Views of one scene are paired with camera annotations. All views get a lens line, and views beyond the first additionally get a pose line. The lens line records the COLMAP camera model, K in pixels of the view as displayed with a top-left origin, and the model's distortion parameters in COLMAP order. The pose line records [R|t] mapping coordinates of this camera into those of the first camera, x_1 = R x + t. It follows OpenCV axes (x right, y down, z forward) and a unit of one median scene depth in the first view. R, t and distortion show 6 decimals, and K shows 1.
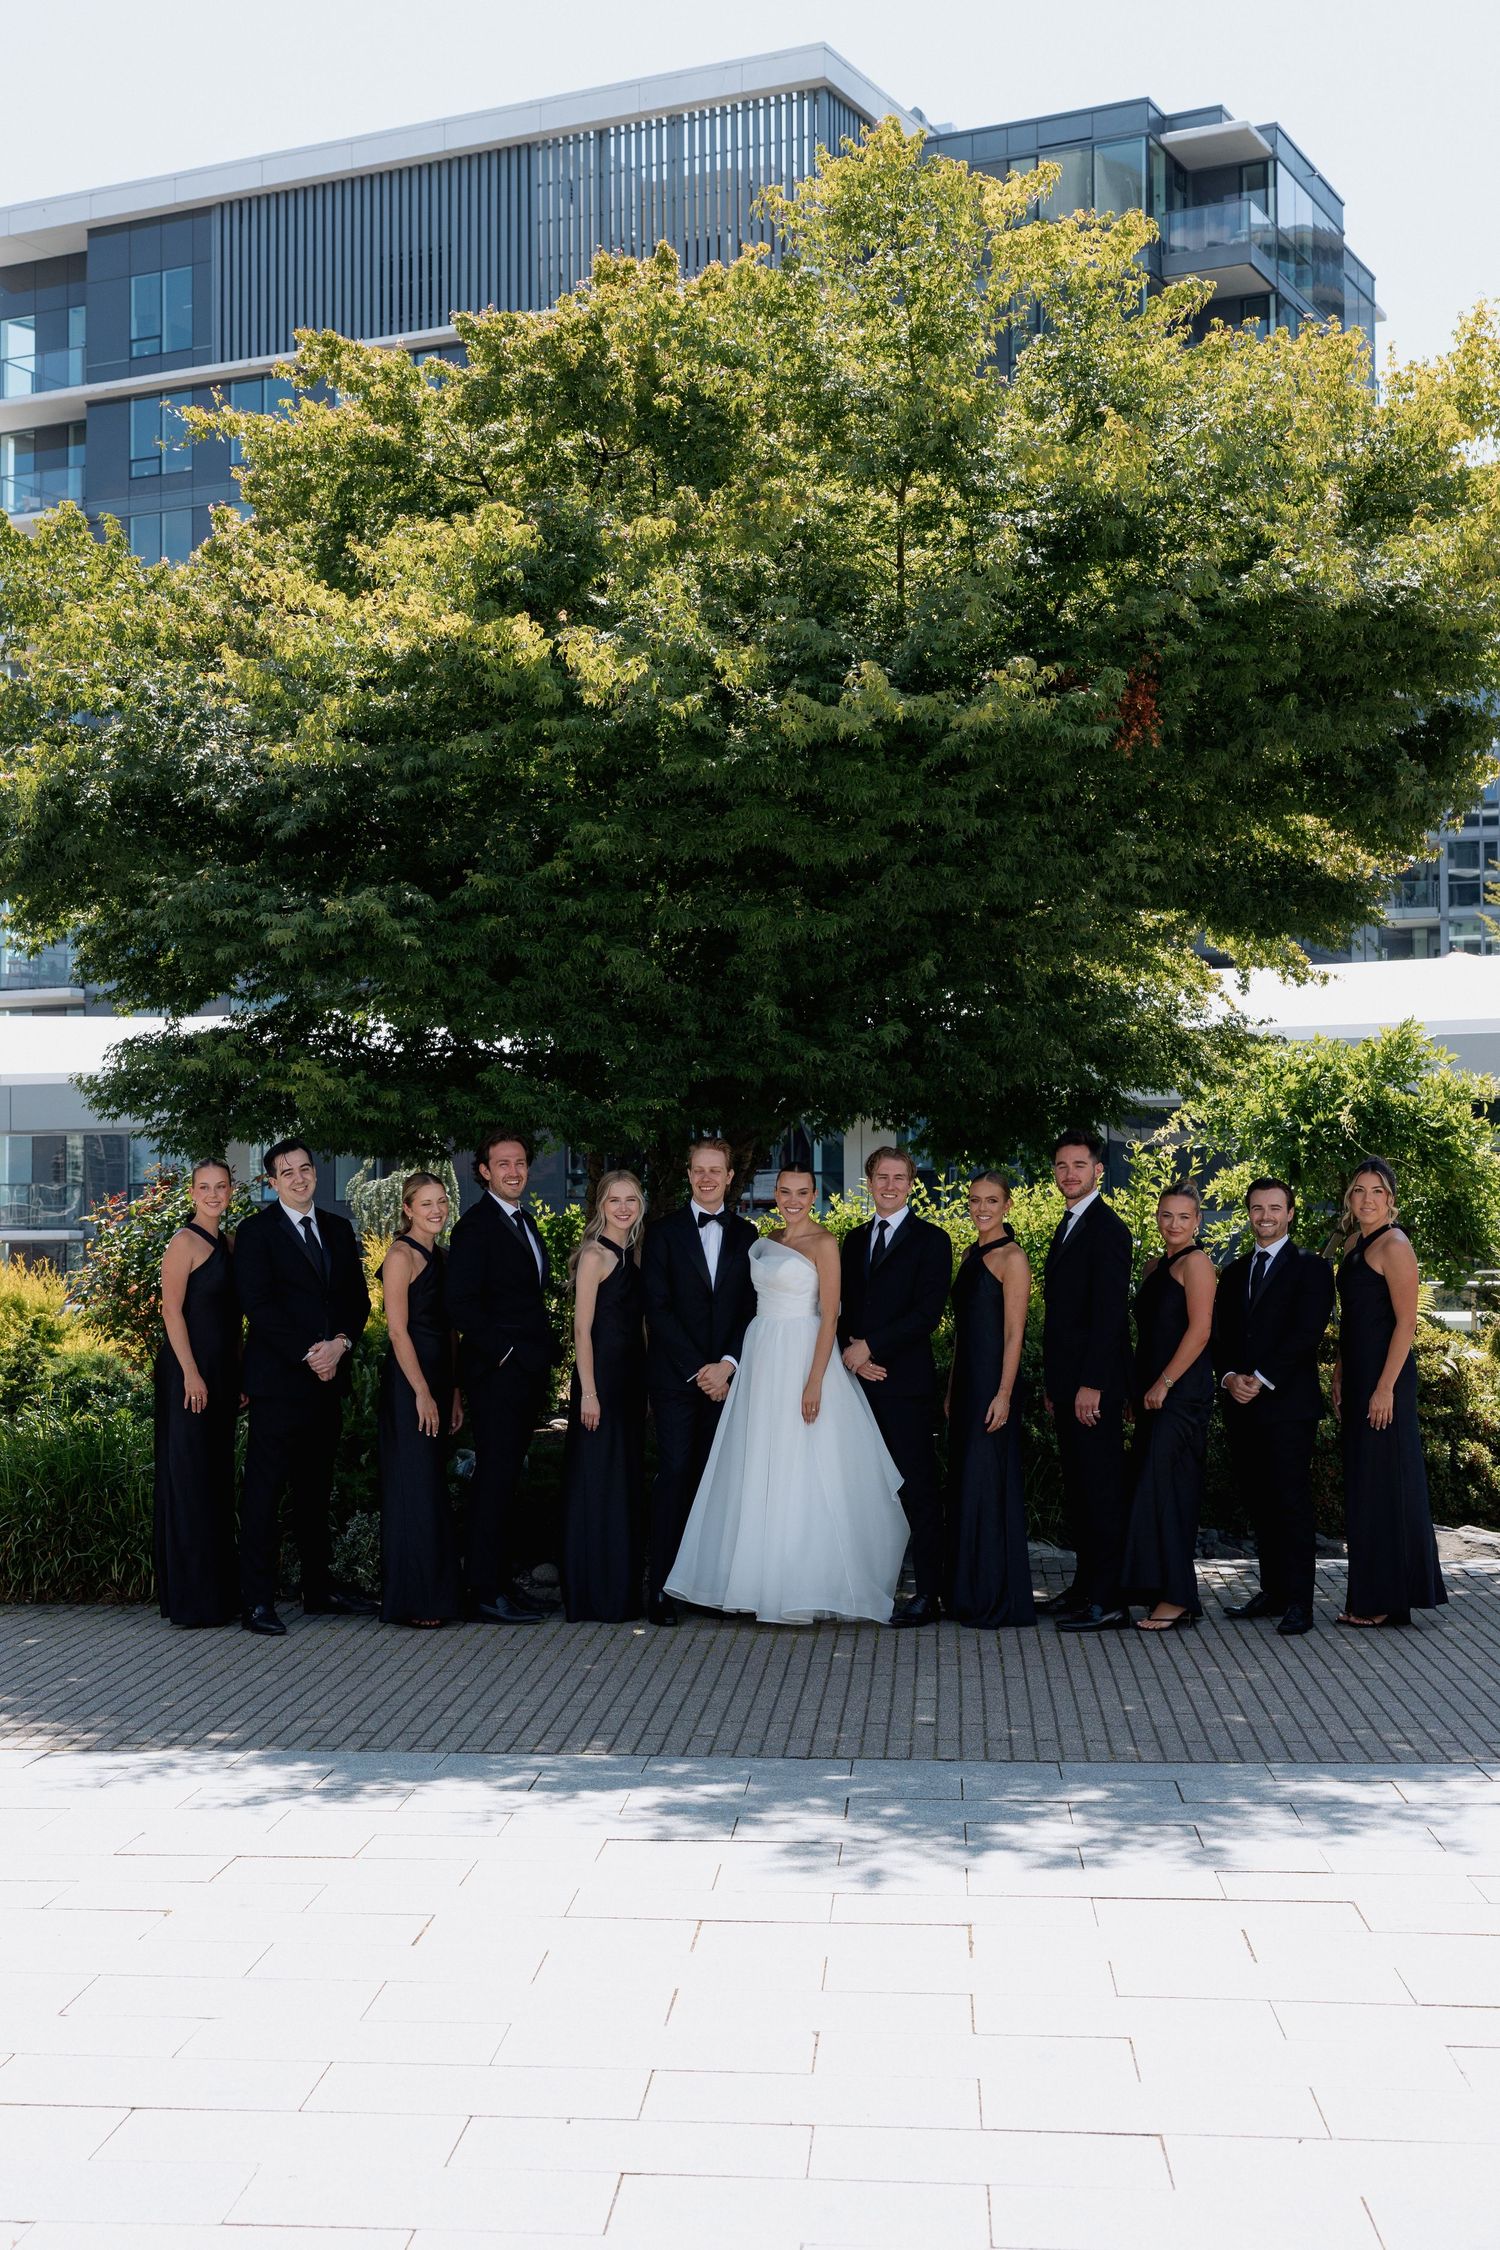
lens RADIAL K [[3172.8, 0, 860.0], [0, 3172.8, 1129.1], [0, 0, 1]] dist [-0.035917, -0.008311]
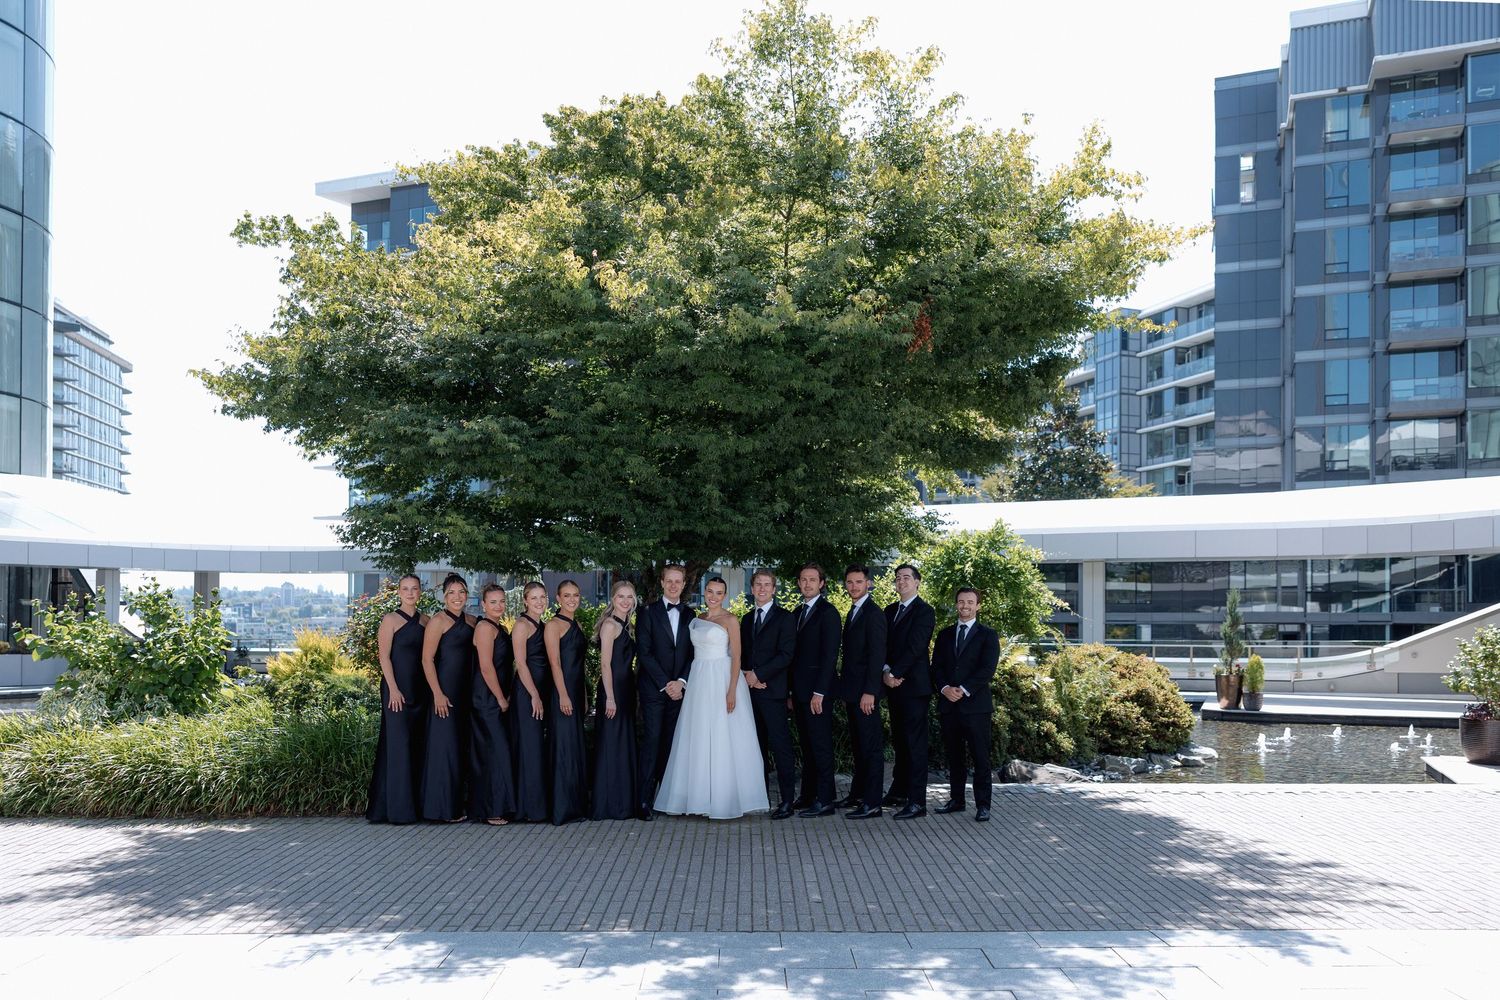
lens RADIAL K [[1254.1, 0, 851.3], [0, 1254.1, 616.7], [0, 0, 1]] dist [-0.023446, -0.000431]
pose [[0.994021, 0.009414, 0.108783, -0.028901], [-0.012414, 0.999560, 0.026929, 0.013291], [-0.108481, -0.028119, 0.993701, 0.272889]]
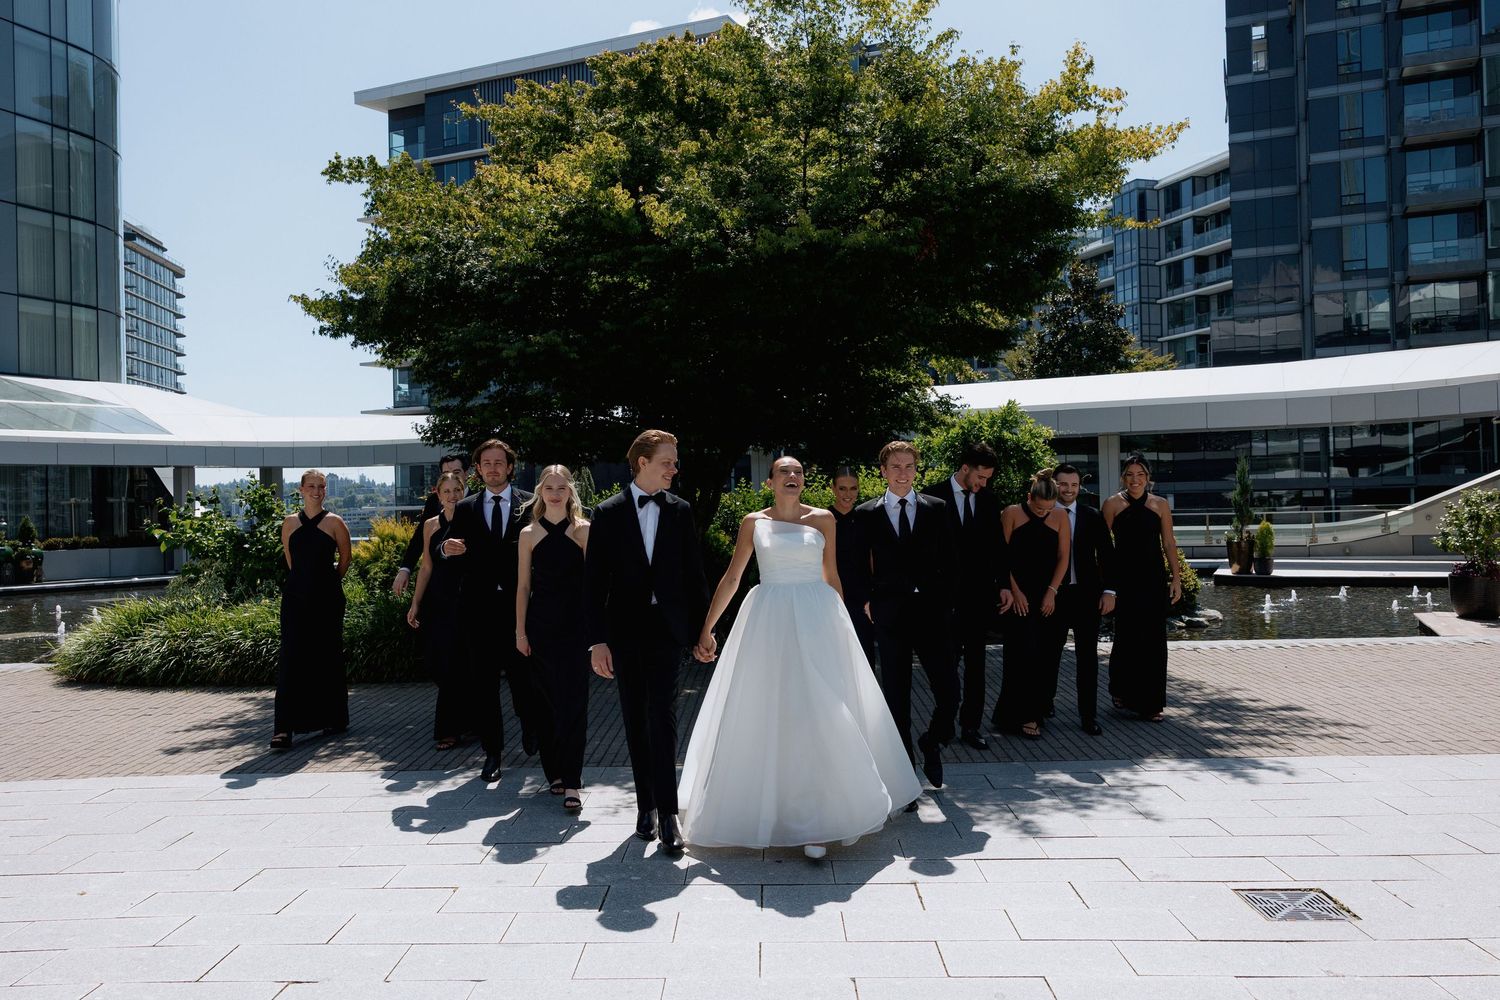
lens RADIAL K [[1243.0, 0, 798.9], [0, 1243.0, 492.1], [0, 0, 1]] dist [-0.028988, -0.003038]
pose [[0.998838, -0.016167, 0.045408, -0.033464], [0.015032, 0.999569, 0.025228, 0.009386], [-0.045796, -0.024516, 0.998650, 0.187698]]
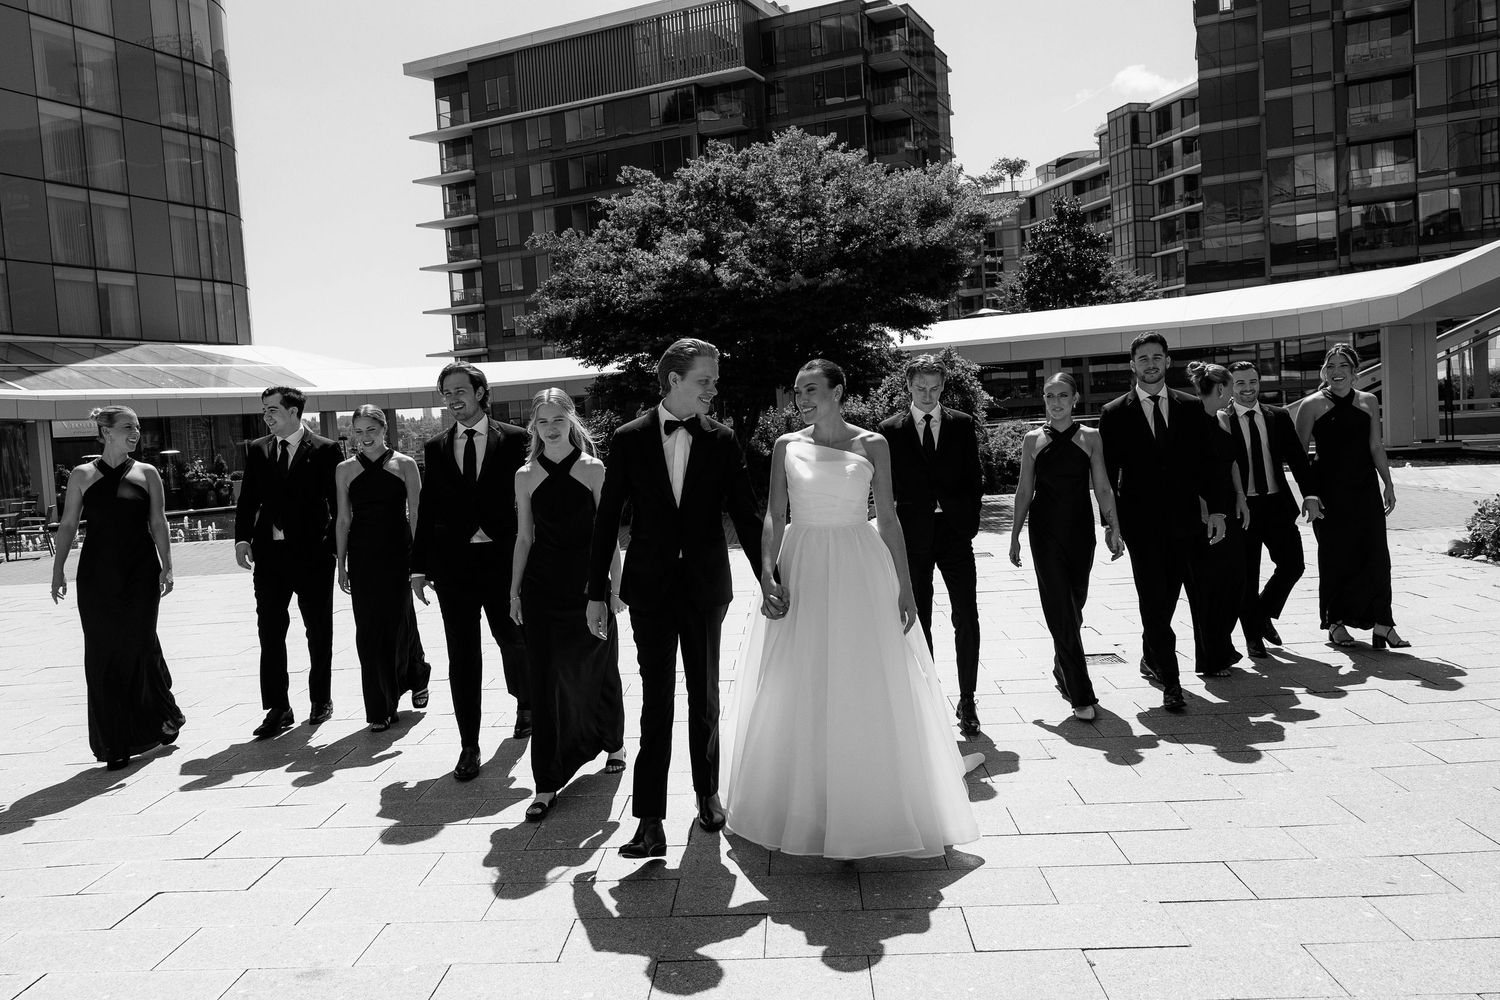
lens RADIAL K [[1243.0, 0, 798.9], [0, 1243.0, 492.1], [0, 0, 1]] dist [-0.028988, -0.003038]
pose [[0.998182, -0.056655, 0.020555, -0.037992], [0.054599, 0.994478, 0.089621, -0.012022], [-0.025519, -0.088336, 0.995764, -0.496632]]
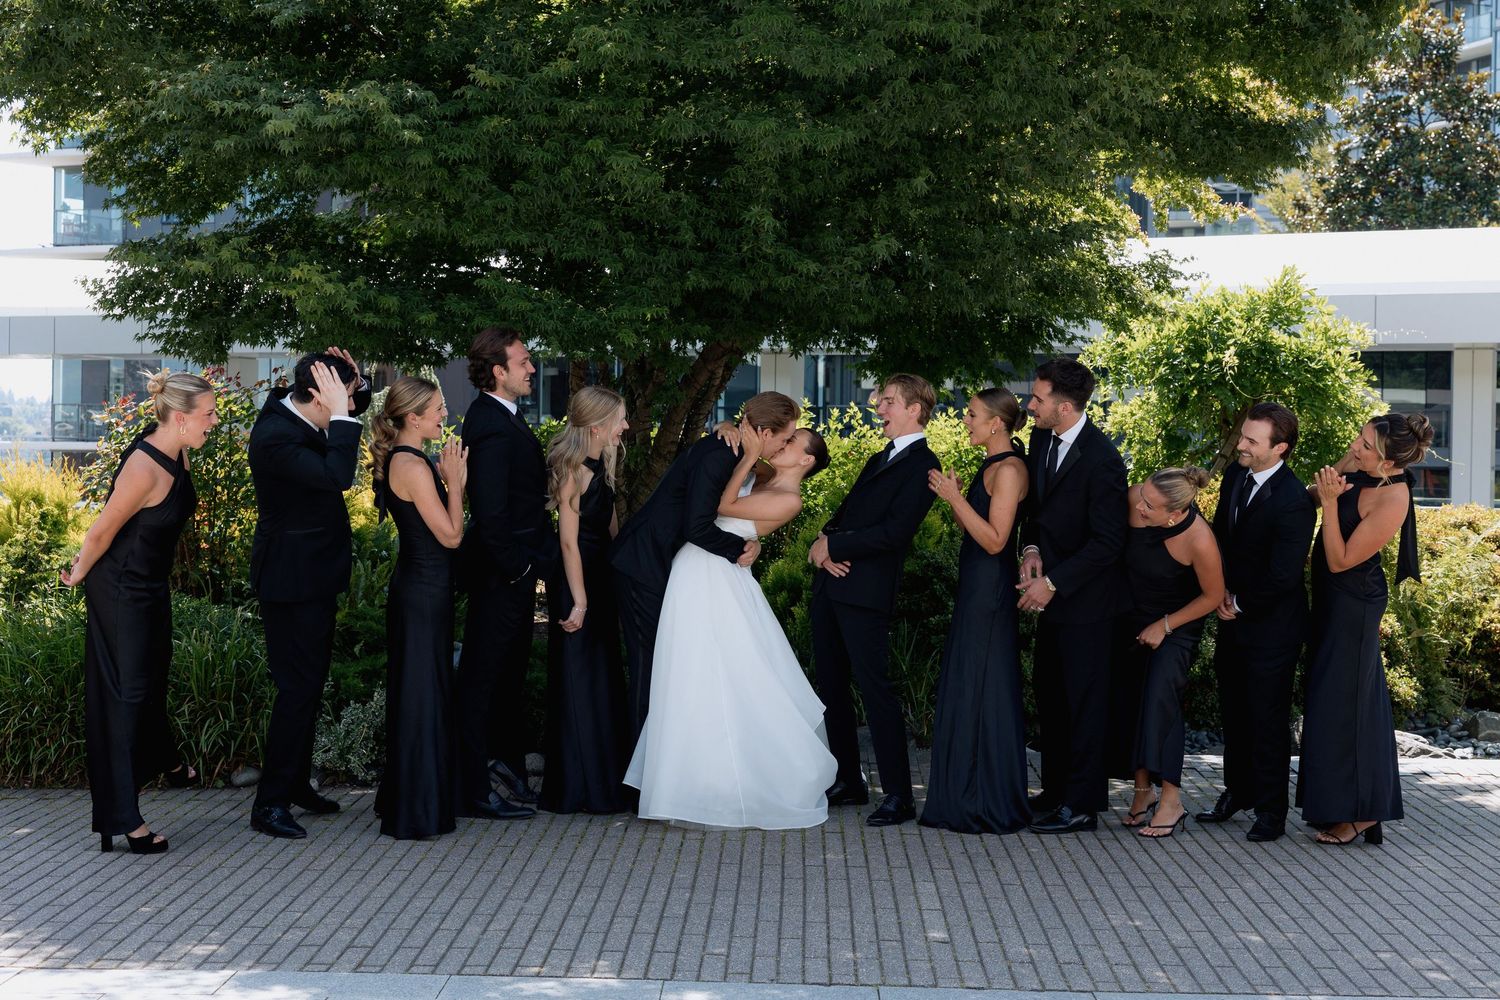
lens RADIAL K [[2444.7, 0, 853.8], [0, 2444.7, 520.0], [0, 0, 1]] dist [0.005988, -0.140524]
pose [[0.998676, 0.019118, 0.047765, -0.036314], [-0.021793, 0.998186, 0.056131, 0.013657], [-0.046605, -0.057098, 0.997280, 0.211861]]
